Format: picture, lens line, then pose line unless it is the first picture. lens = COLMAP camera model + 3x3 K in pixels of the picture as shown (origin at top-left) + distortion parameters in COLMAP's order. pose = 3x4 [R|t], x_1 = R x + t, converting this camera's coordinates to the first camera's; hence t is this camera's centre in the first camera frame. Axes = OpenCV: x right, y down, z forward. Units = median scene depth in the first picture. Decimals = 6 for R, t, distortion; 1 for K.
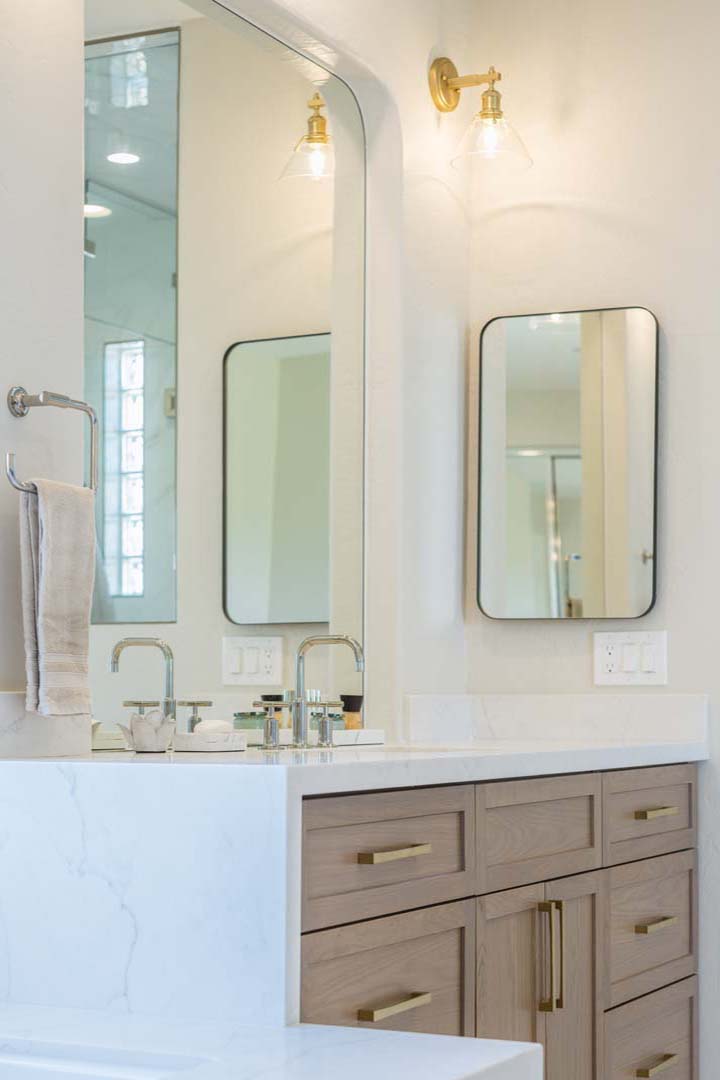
lens RADIAL K [[1943.3, 0, 360.4], [0, 1943.3, 697.0], [0, 0, 1]] dist [0.018668, -0.069934]
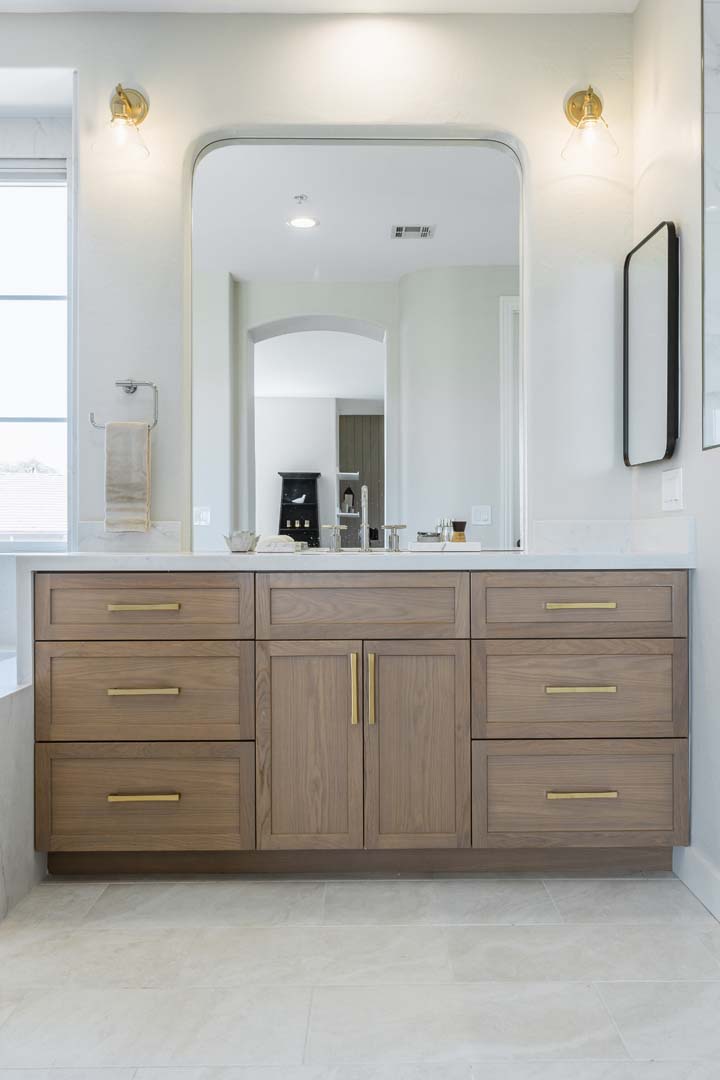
lens RADIAL K [[916.0, 0, 360.0], [0, 916.0, 540.0], [0, 0, 1]] dist [-0.004760, -0.004062]
pose [[0.466461, 0.004397, -0.884531, 0.644978], [0.003577, 0.999970, 0.006857, 0.009411], [0.884535, -0.006363, 0.466431, 0.578069]]
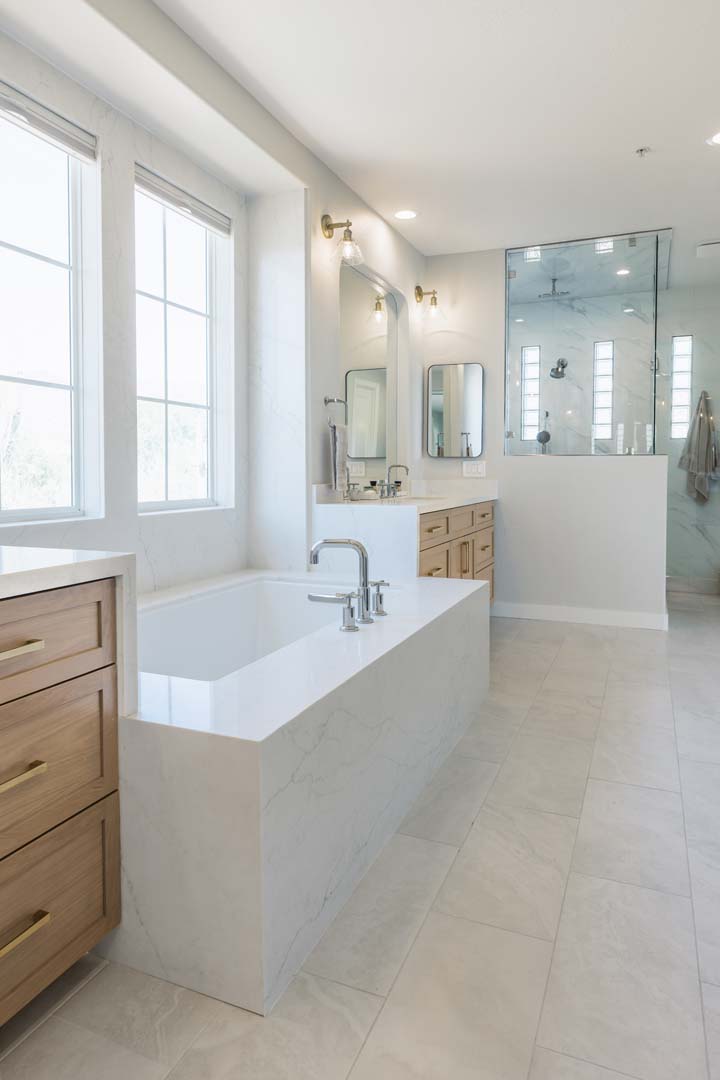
lens RADIAL K [[684.8, 0, 358.0], [0, 684.8, 501.8], [0, 0, 1]] dist [0.000338, -0.000224]
pose [[0.997533, -0.005889, 0.069951, -0.158080], [0.002485, 0.998812, 0.048660, -0.023398], [-0.070155, -0.048366, 0.996363, -0.181042]]
